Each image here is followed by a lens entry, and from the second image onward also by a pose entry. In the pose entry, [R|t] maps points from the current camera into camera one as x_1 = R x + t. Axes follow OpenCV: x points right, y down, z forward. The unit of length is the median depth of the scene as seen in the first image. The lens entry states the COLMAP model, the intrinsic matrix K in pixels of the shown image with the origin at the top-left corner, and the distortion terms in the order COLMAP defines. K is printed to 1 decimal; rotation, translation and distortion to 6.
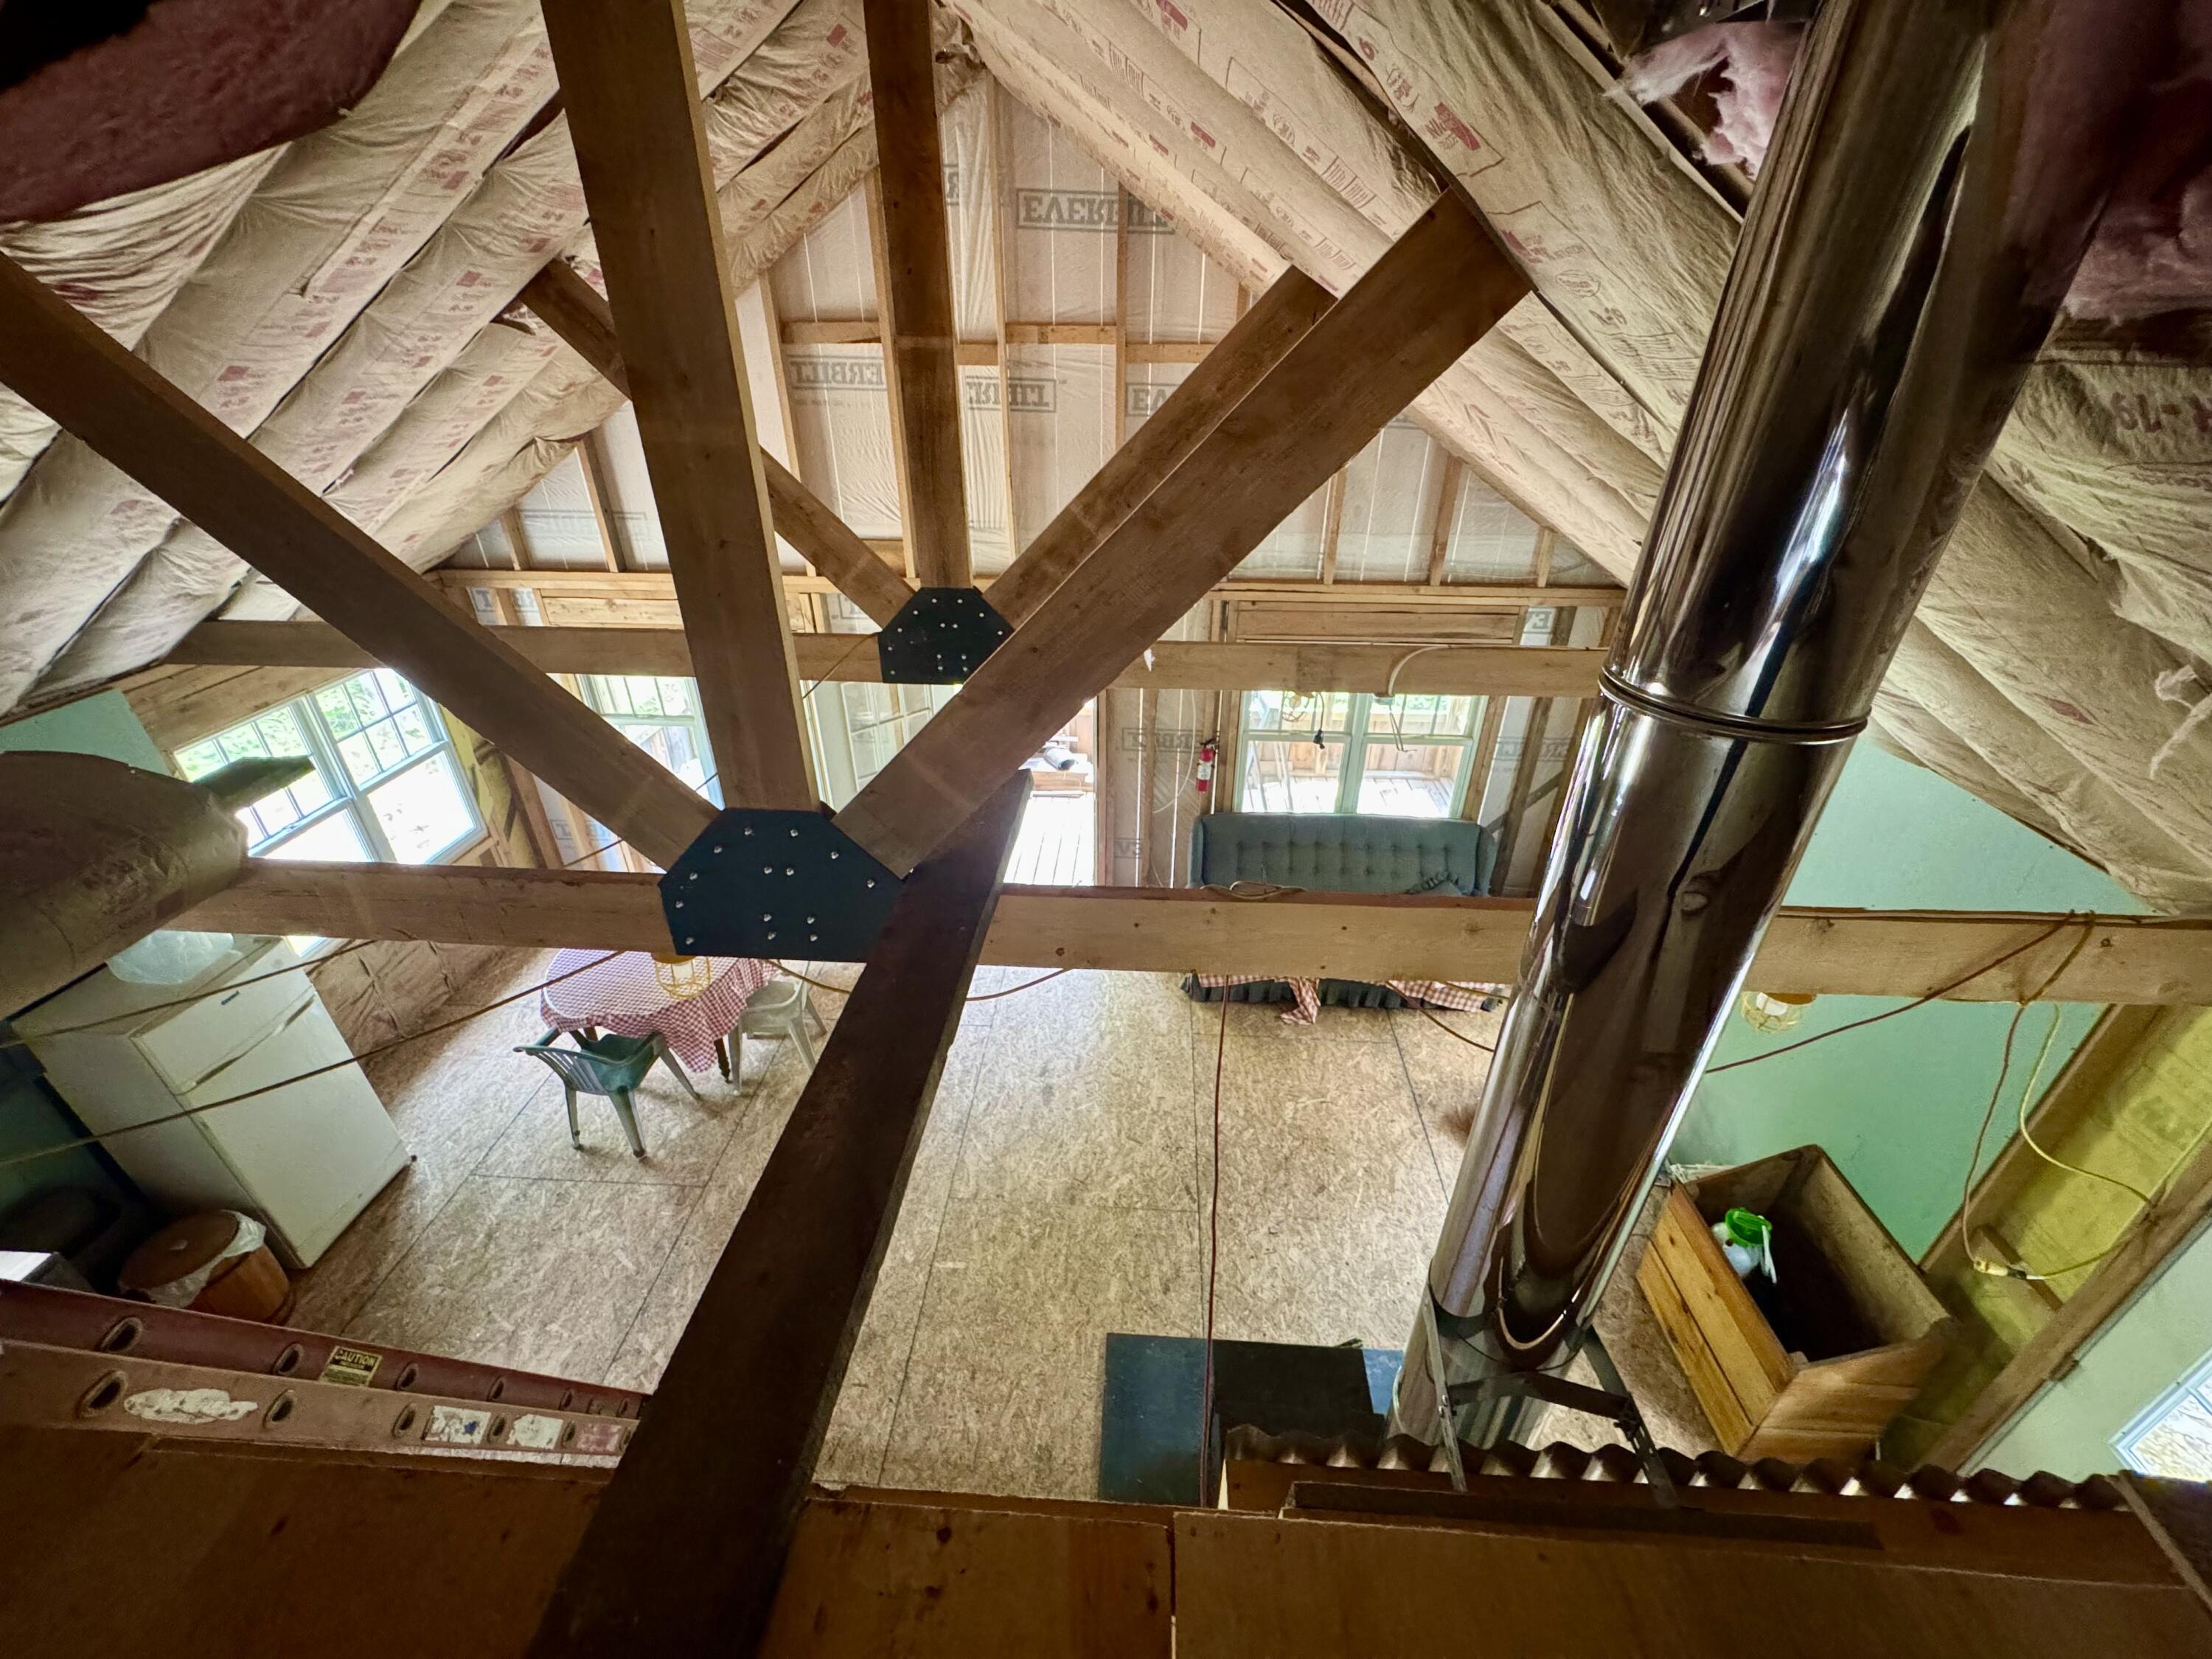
lens RADIAL K [[883.2, 0, 1103.1], [0, 883.2, 827.5], [0, 0, 1]] dist [-0.002854, -0.000368]
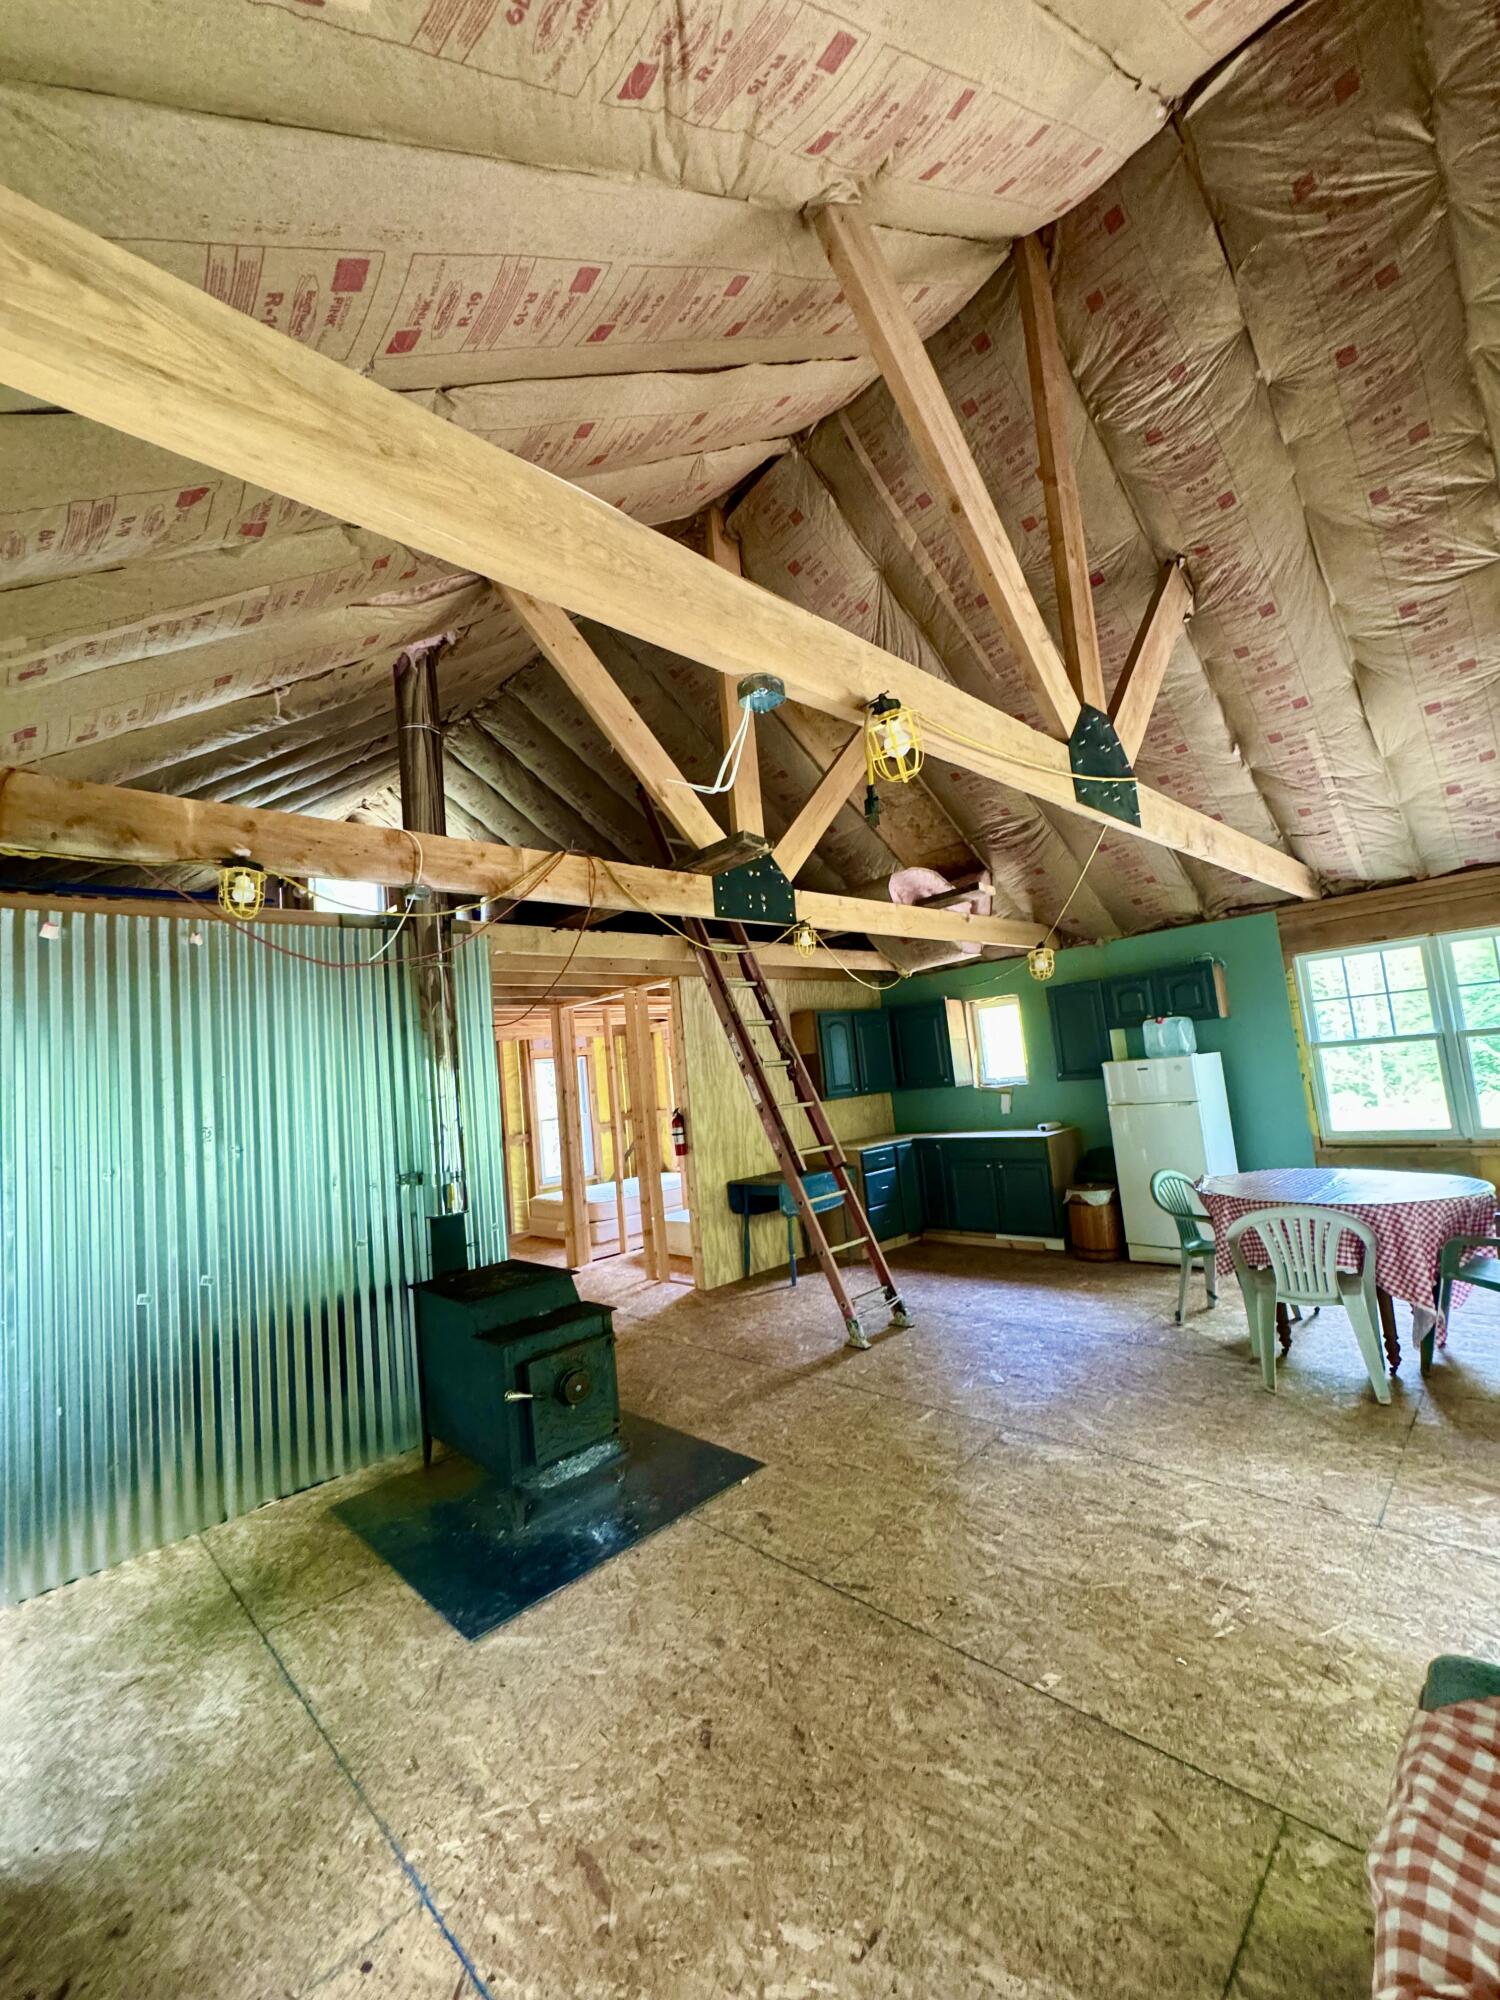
lens RADIAL K [[798.6, 0, 754.2], [0, 798.6, 1001.4], [0, 0, 1]] dist [-0.002854, -0.000368]
pose [[-0.664355, -0.010041, -0.747349, 0.608197], [-0.288174, 0.926040, 0.243731, -0.081775], [0.689629, 0.377291, -0.618113, 1.238125]]
